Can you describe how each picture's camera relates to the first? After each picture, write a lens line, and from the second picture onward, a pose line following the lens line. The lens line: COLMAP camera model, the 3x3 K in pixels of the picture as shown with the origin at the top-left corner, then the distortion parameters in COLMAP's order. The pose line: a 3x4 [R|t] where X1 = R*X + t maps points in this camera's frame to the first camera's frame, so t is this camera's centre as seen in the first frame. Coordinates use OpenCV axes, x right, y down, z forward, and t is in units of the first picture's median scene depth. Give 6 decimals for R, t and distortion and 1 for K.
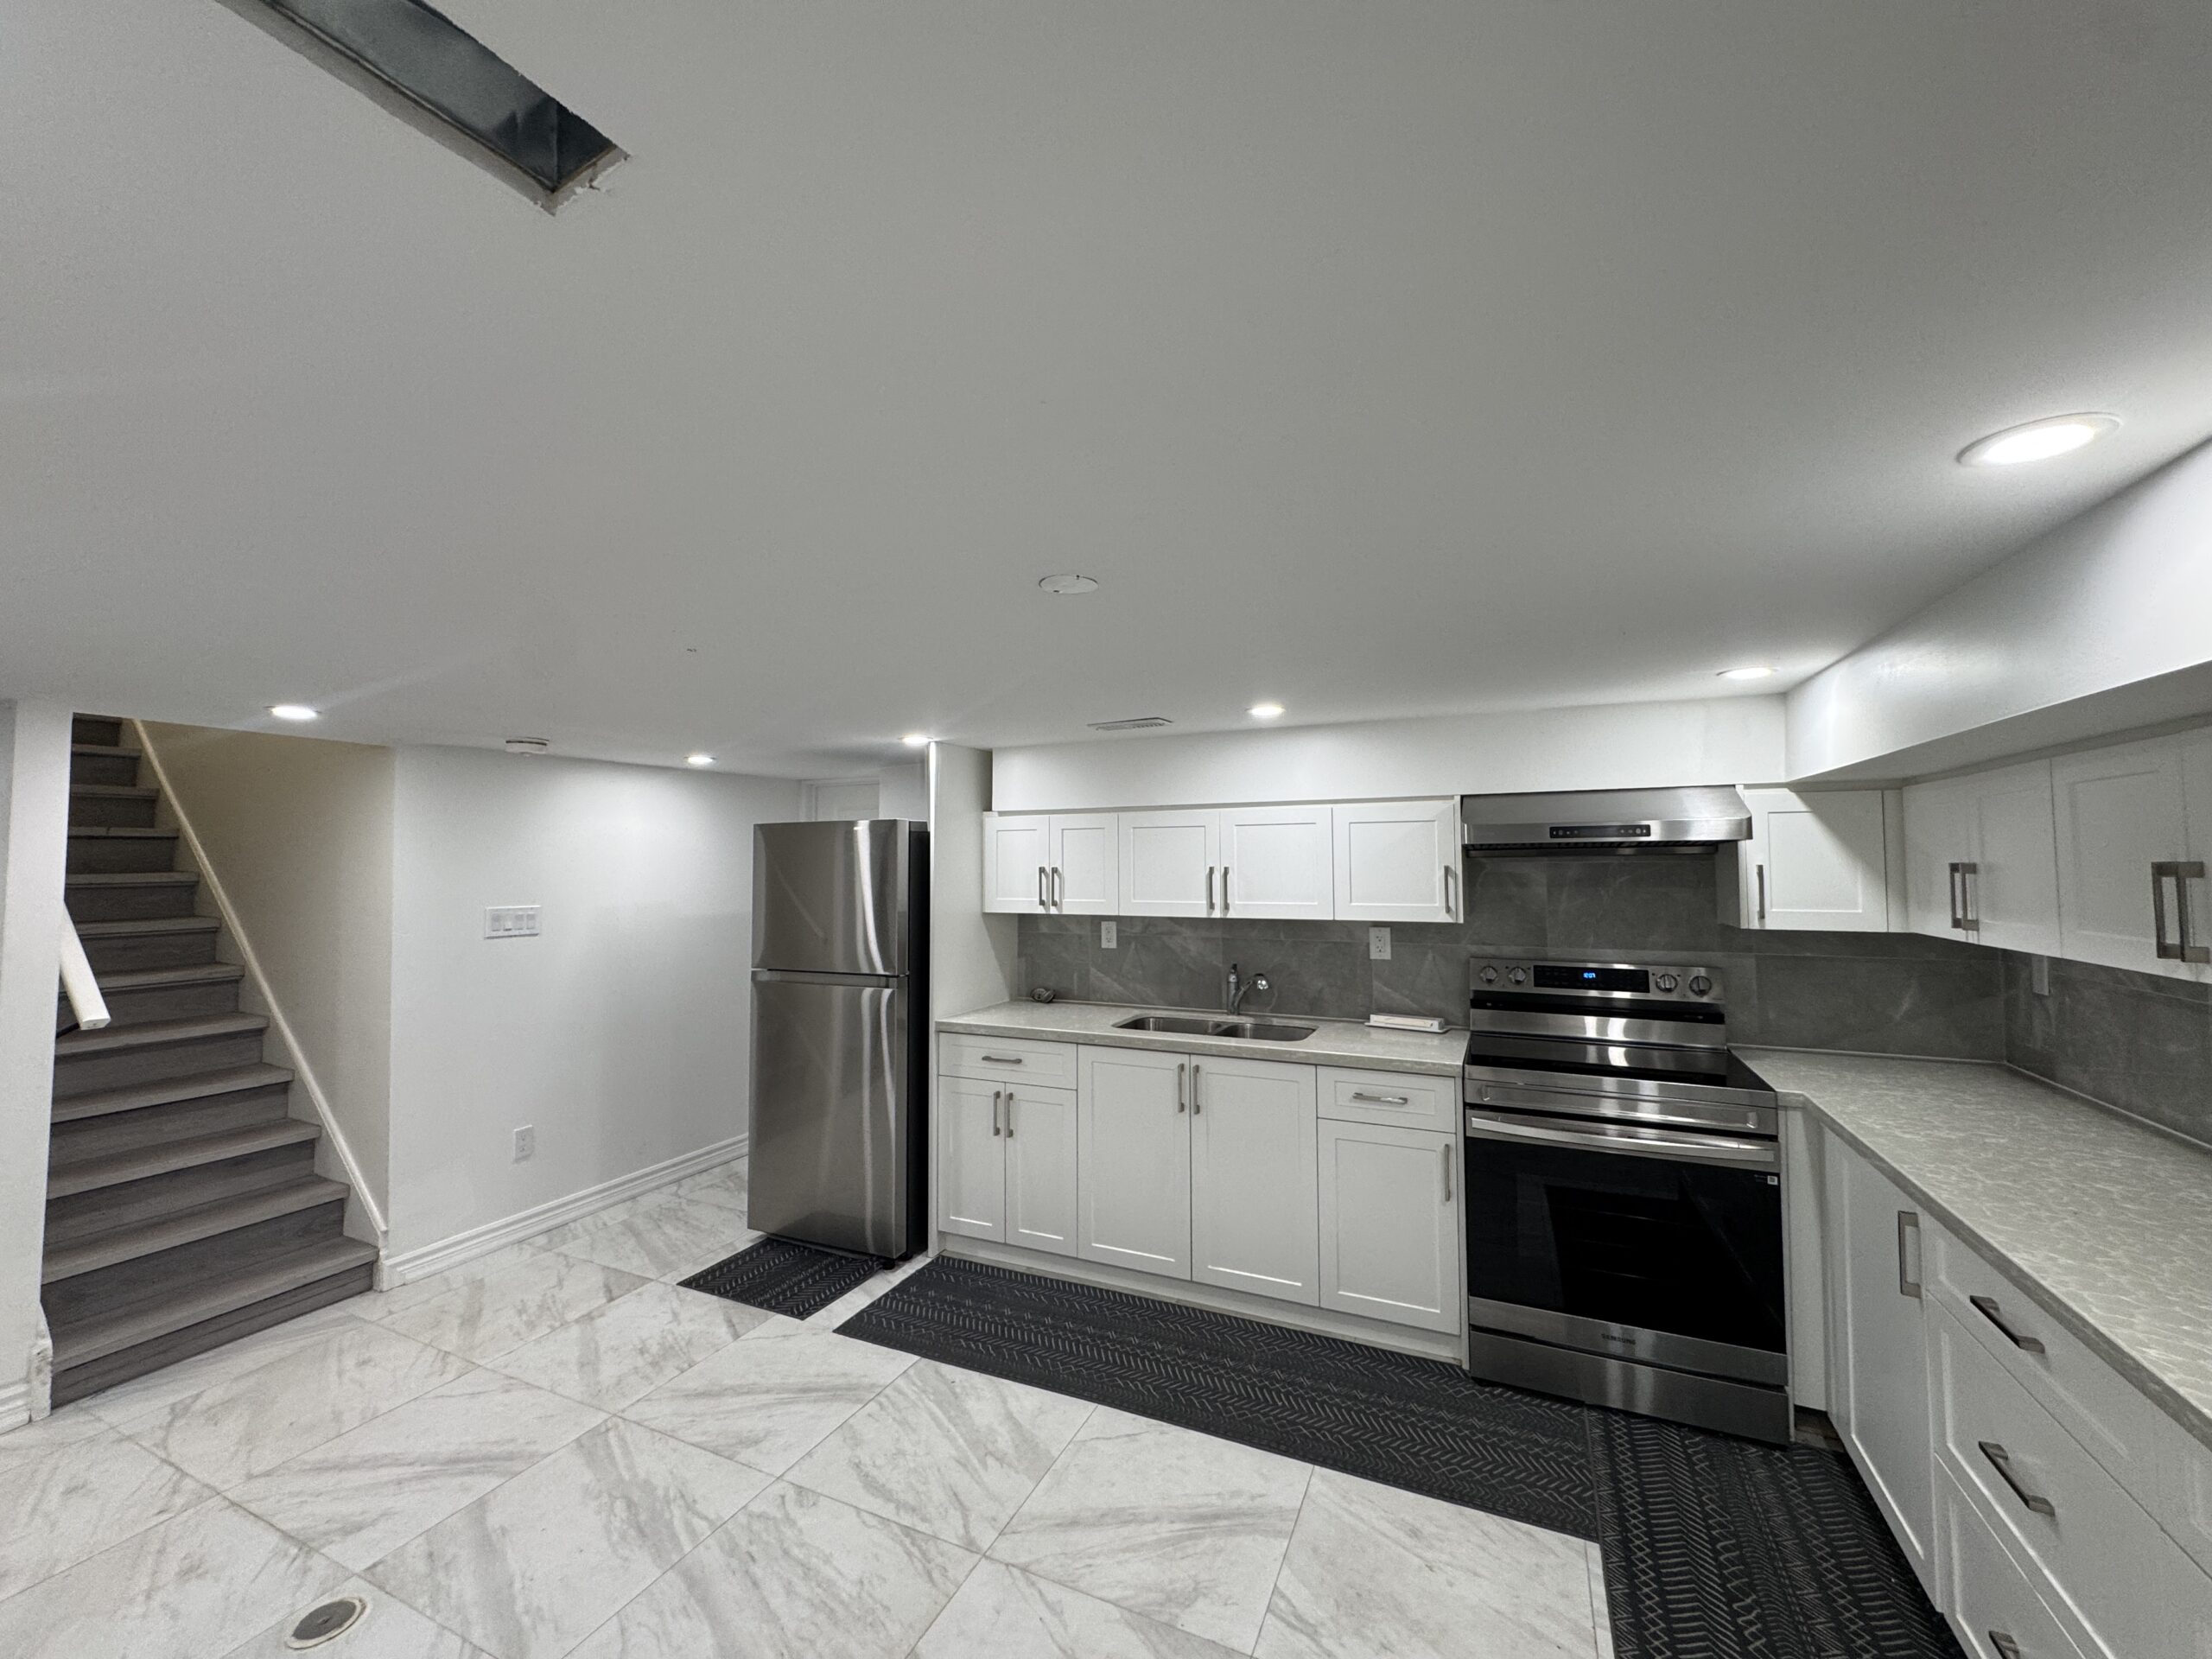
lens RADIAL K [[882.7, 0, 1107.1], [0, 882.7, 825.0], [0, 0, 1]] dist [-0.001609, 0.000534]
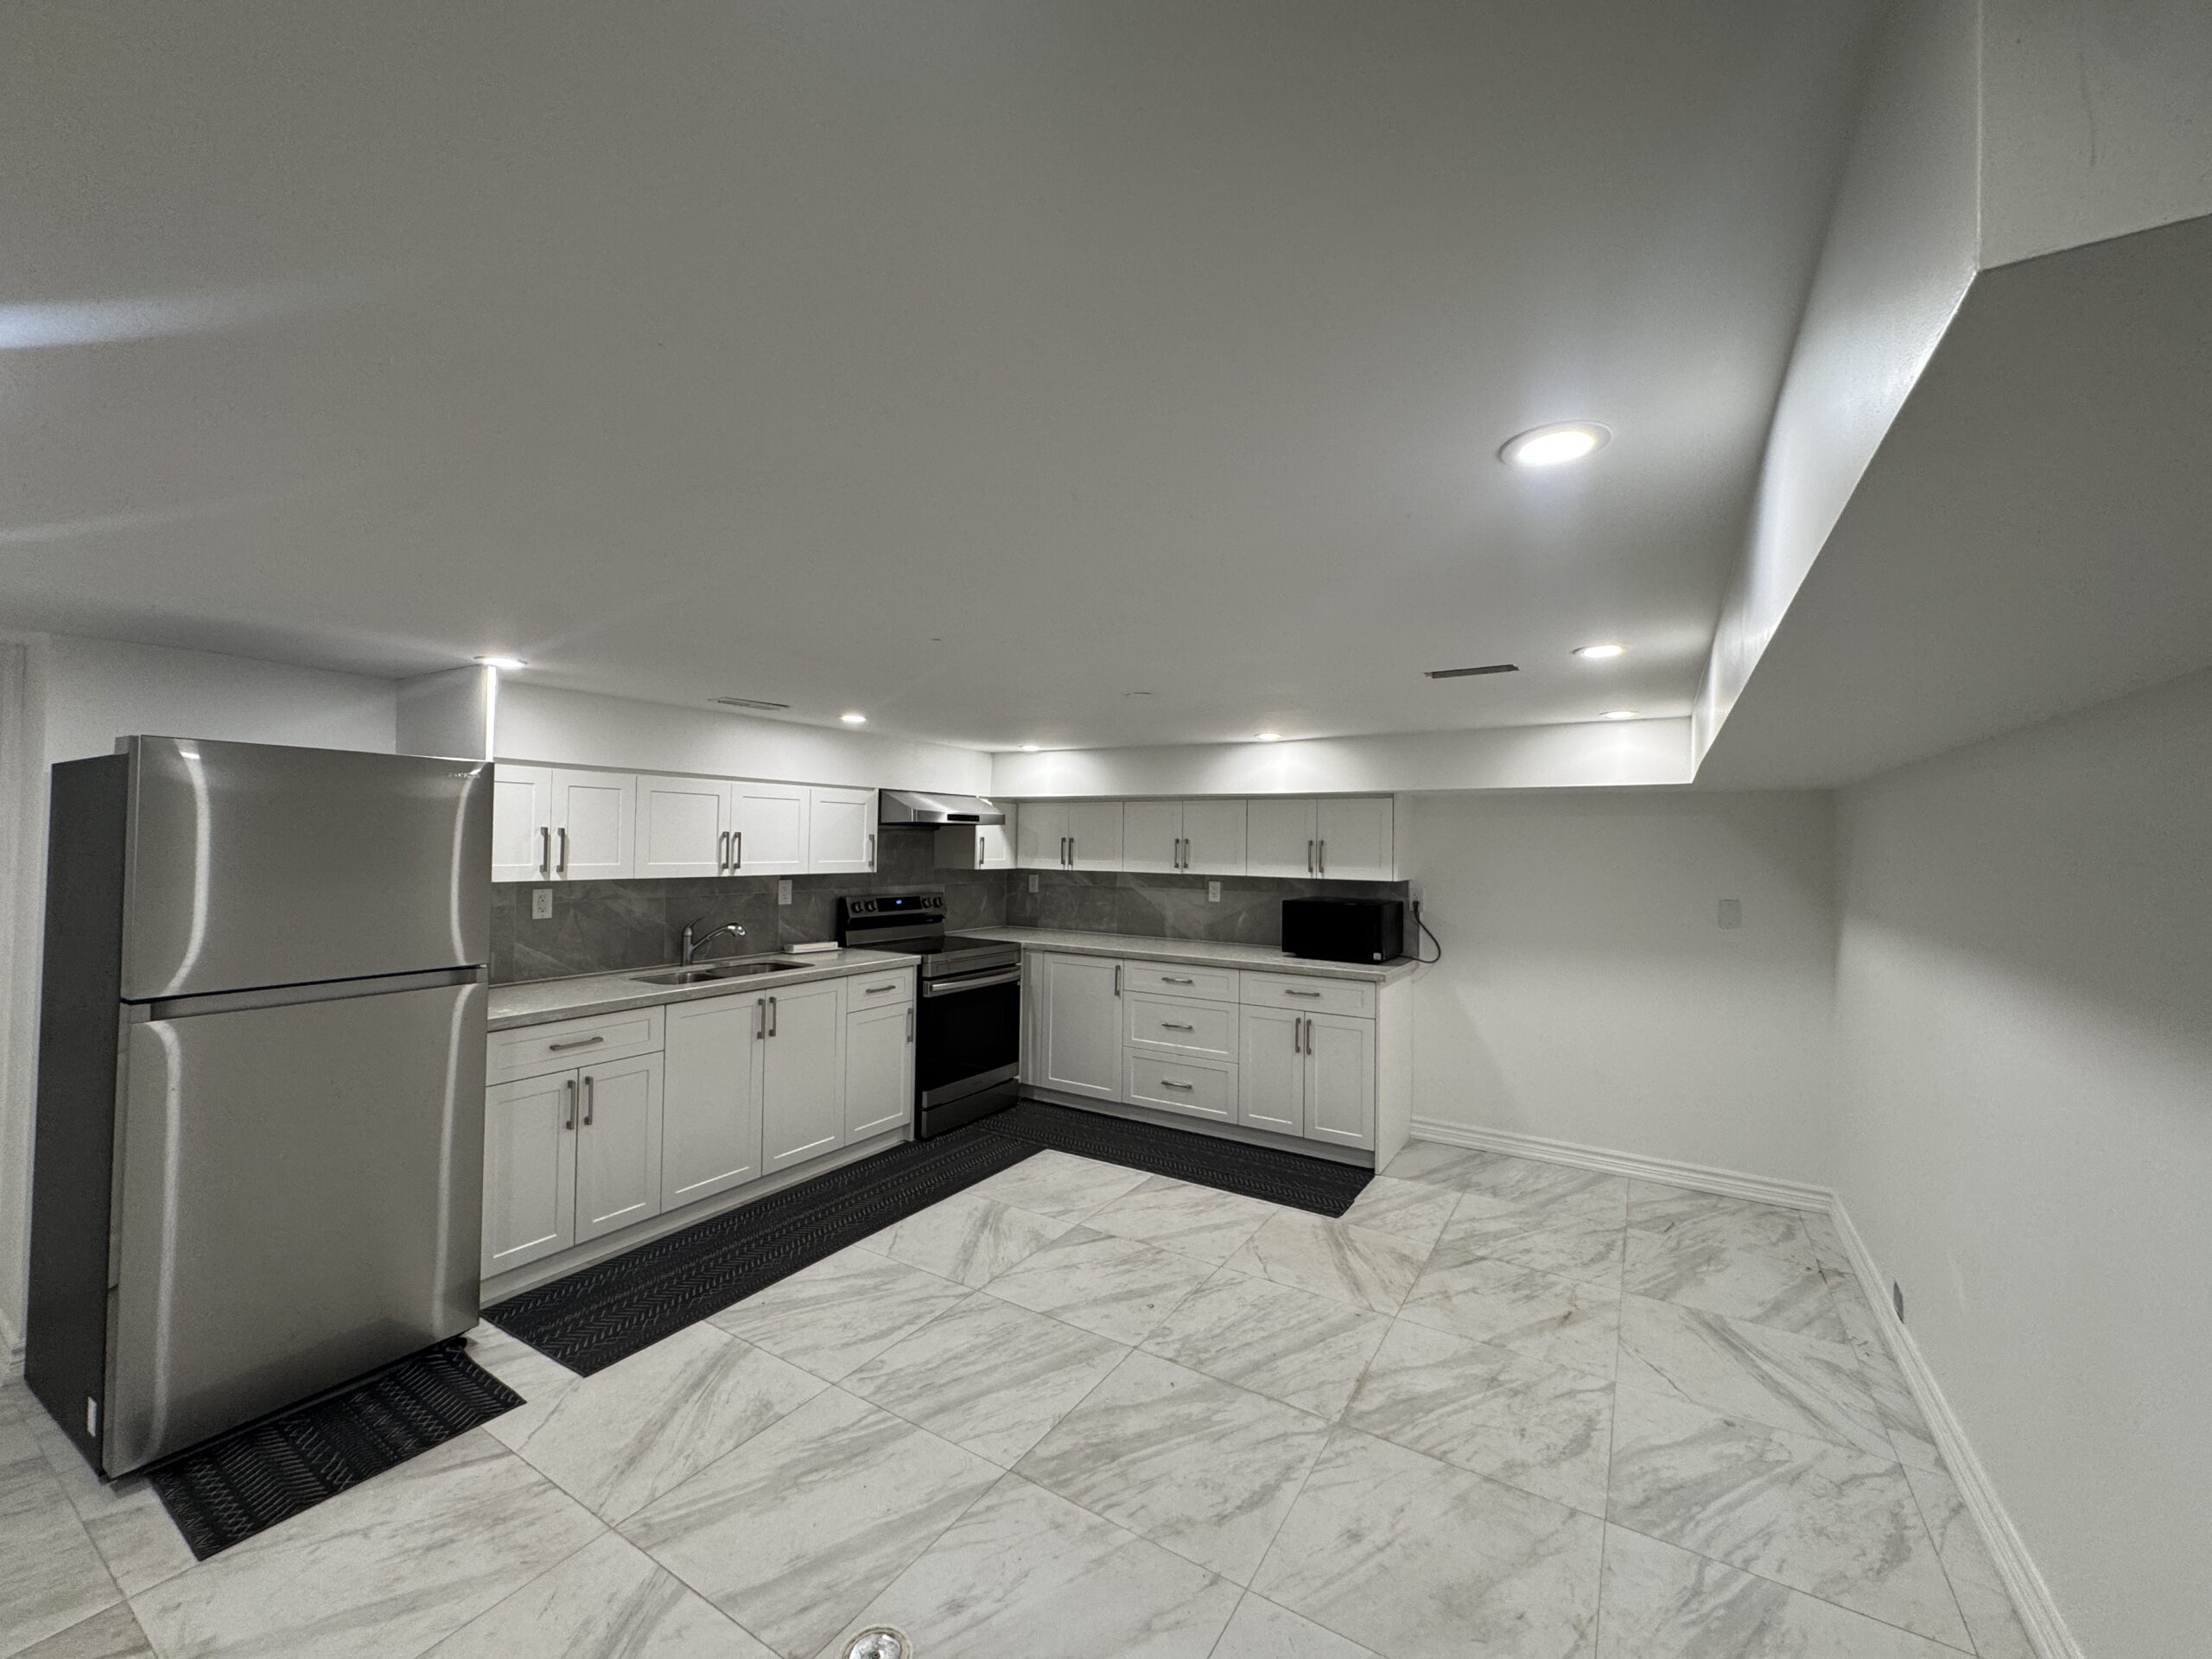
lens RADIAL K [[882.7, 0, 1107.4], [0, 882.7, 827.9], [0, 0, 1]] dist [-0.001609, 0.000534]
pose [[0.120099, 0.022877, 0.992498, -1.051728], [-0.061156, 0.998006, -0.015604, 0.033997], [-0.990876, -0.058823, 0.121259, 0.418465]]
